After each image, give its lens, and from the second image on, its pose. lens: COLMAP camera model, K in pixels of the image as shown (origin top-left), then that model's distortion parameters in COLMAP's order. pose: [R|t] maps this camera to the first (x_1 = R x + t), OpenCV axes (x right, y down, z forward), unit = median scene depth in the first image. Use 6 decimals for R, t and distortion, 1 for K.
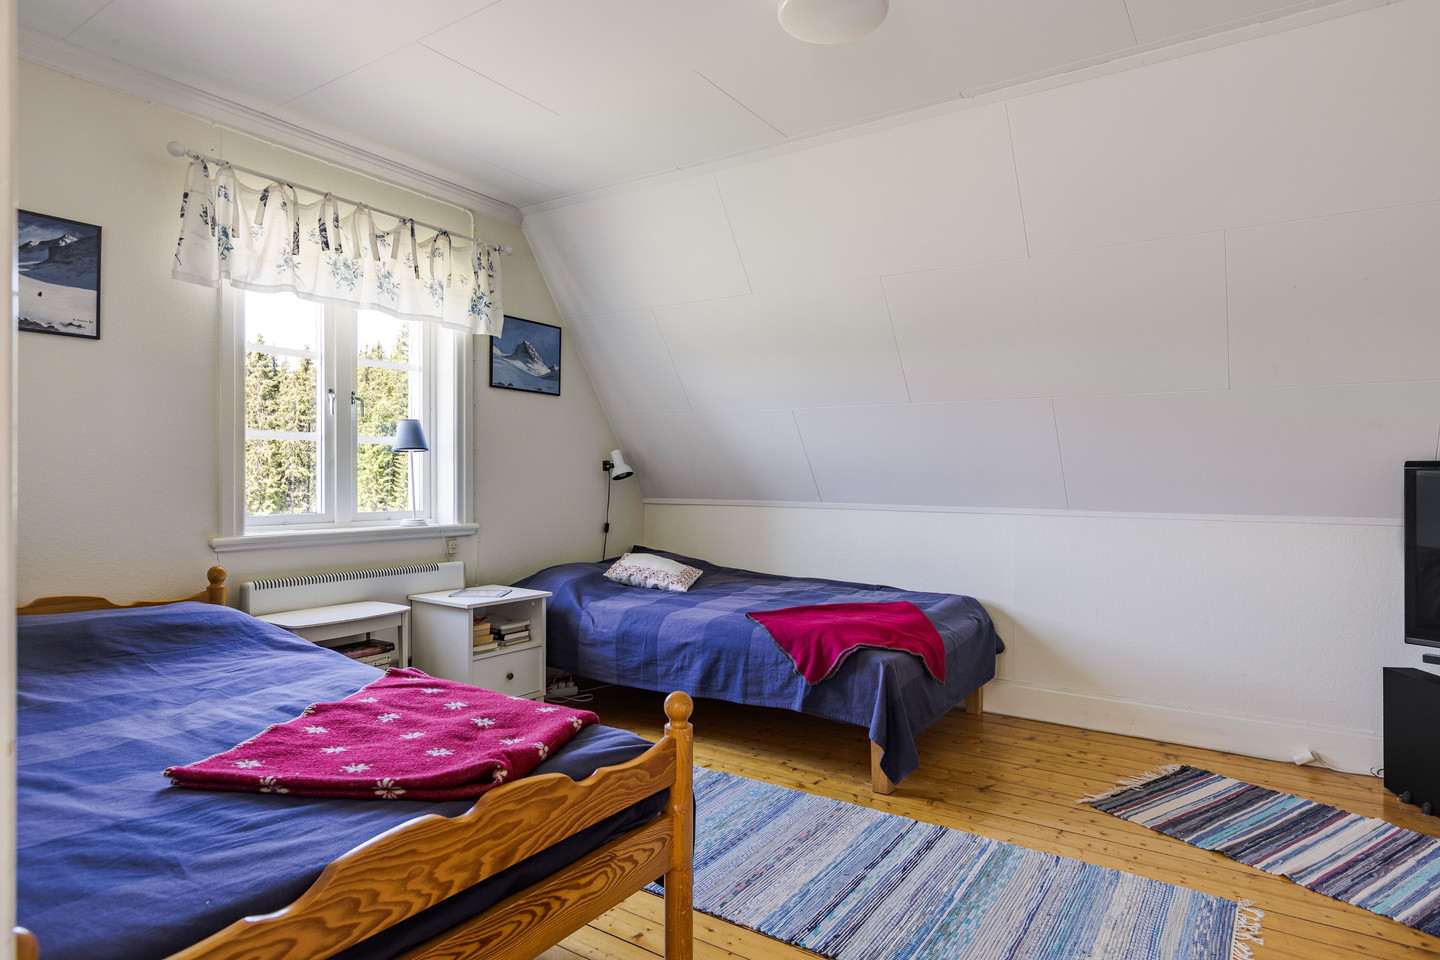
lens RADIAL K [[815.9, 0, 724.0], [0, 815.9, 475.7], [0, 0, 1]] dist [-0.000478, -0.000514]
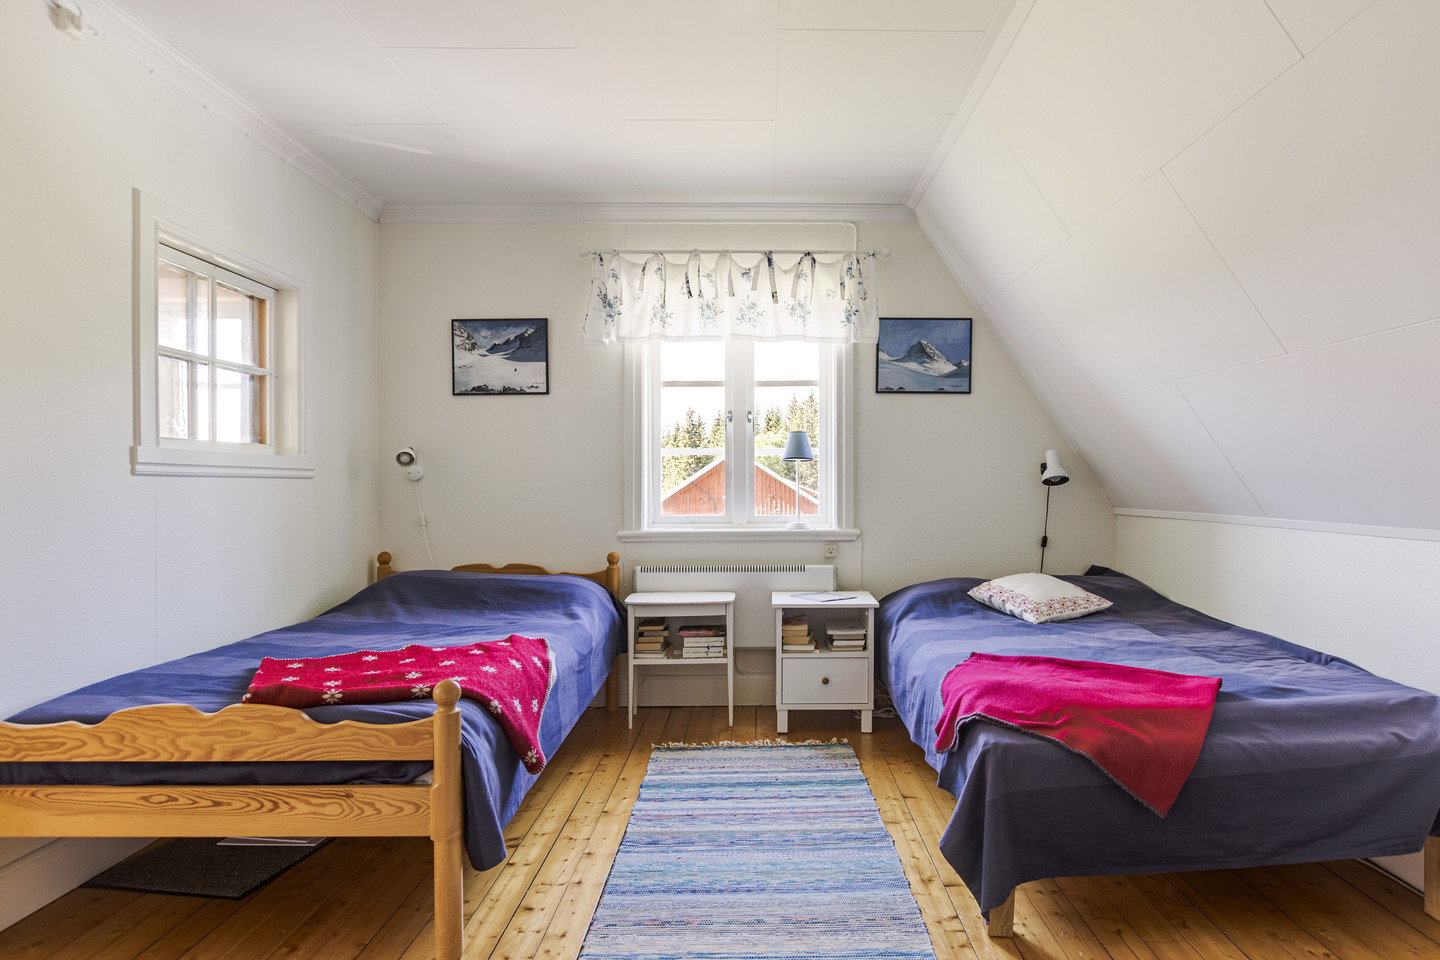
lens RADIAL K [[815.9, 0, 723.9], [0, 815.9, 491.3], [0, 0, 1]] dist [-0.000478, -0.000514]
pose [[0.561277, -0.001929, -0.827626, 0.520797], [0.010179, 0.999938, 0.004573, 0.005472], [0.827565, -0.010991, 0.561262, 0.342900]]
